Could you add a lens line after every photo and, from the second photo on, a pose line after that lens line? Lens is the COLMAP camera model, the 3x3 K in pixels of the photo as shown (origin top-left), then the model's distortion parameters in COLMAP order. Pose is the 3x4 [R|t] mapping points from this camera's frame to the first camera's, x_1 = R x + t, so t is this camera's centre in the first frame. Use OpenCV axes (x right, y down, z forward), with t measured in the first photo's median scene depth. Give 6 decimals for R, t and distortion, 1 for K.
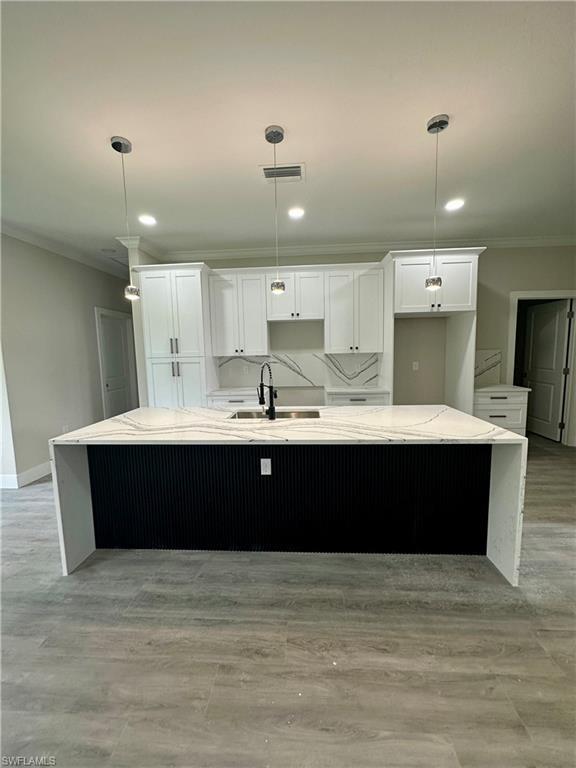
lens RADIAL K [[307.0, 0, 286.7], [0, 307.0, 382.7], [0, 0, 1]] dist [-0.002311, 0.000279]
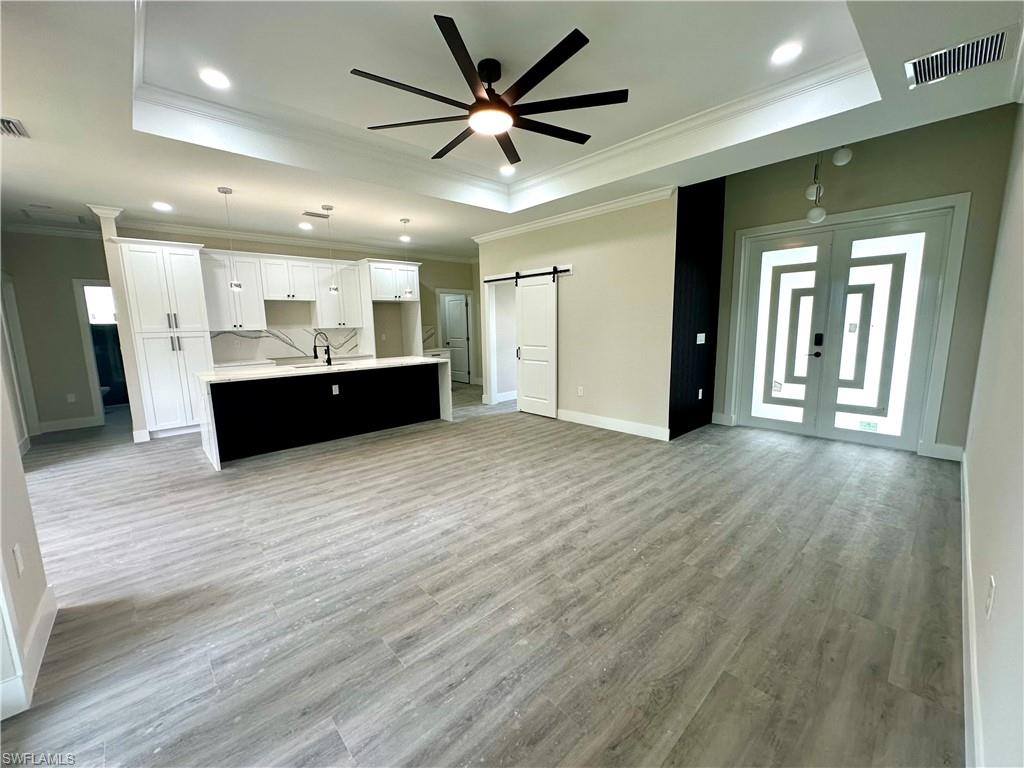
lens RADIAL K [[409.3, 0, 511.3], [0, 409.3, 385.4], [0, 0, 1]] dist [-0.002311, 0.000279]
pose [[0.687698, -0.101265, 0.718900, -0.596790], [0.080217, 0.994760, 0.063387, 0.100972], [-0.721552, 0.014077, 0.692217, -0.770602]]
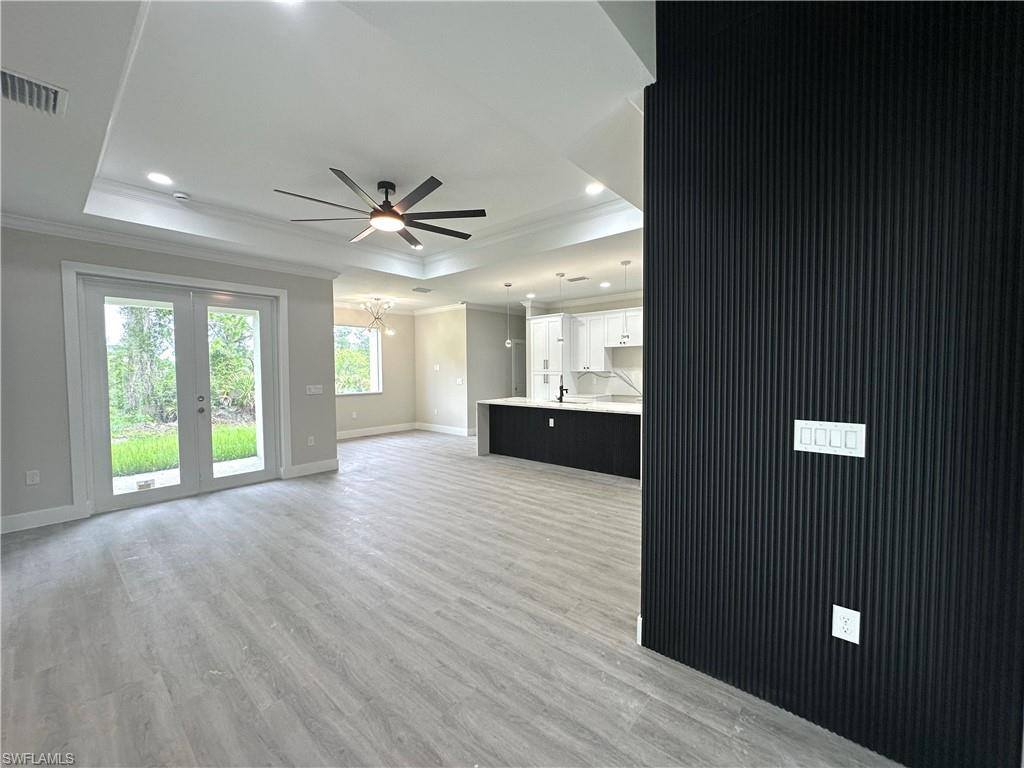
lens RADIAL K [[409.3, 0, 513.0], [0, 409.3, 384.9], [0, 0, 1]] dist [-0.002311, 0.000279]
pose [[0.800164, 0.041478, -0.598346, 0.790449], [-0.073926, 0.996820, -0.029760, 0.065351], [0.595208, 0.068046, 0.800685, -0.820556]]
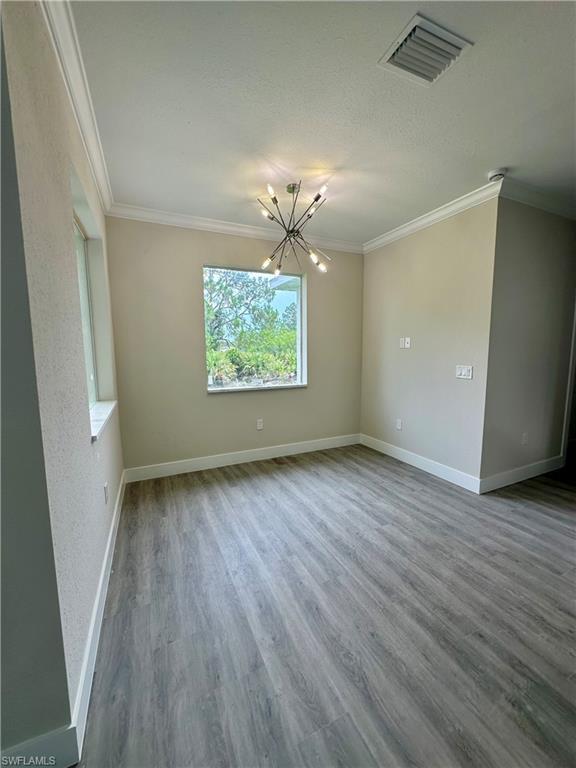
lens RADIAL K [[307.0, 0, 285.7], [0, 307.0, 382.3], [0, 0, 1]] dist [-0.002311, 0.000279]
pose [[0.479356, 0.113890, -0.870199, -0.359108], [-0.093183, 0.992544, 0.078572, 0.005618], [0.872660, 0.043424, 0.486395, 0.059286]]
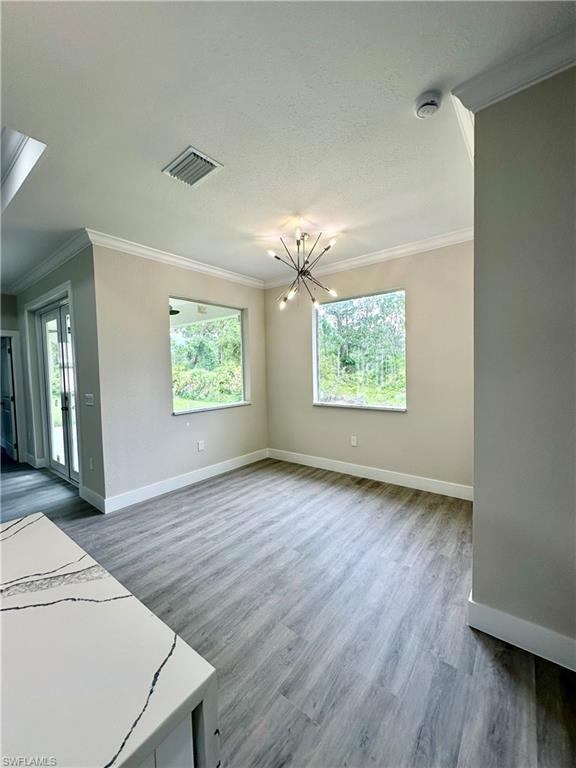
lens RADIAL K [[307.0, 0, 290.4], [0, 307.0, 384.4], [0, 0, 1]] dist [-0.002311, 0.000279]
pose [[-0.562623, 0.078272, -0.823000, -0.281729], [-0.051237, 0.990293, 0.129210, -0.089282], [0.825124, 0.114864, -0.553151, 0.863574]]
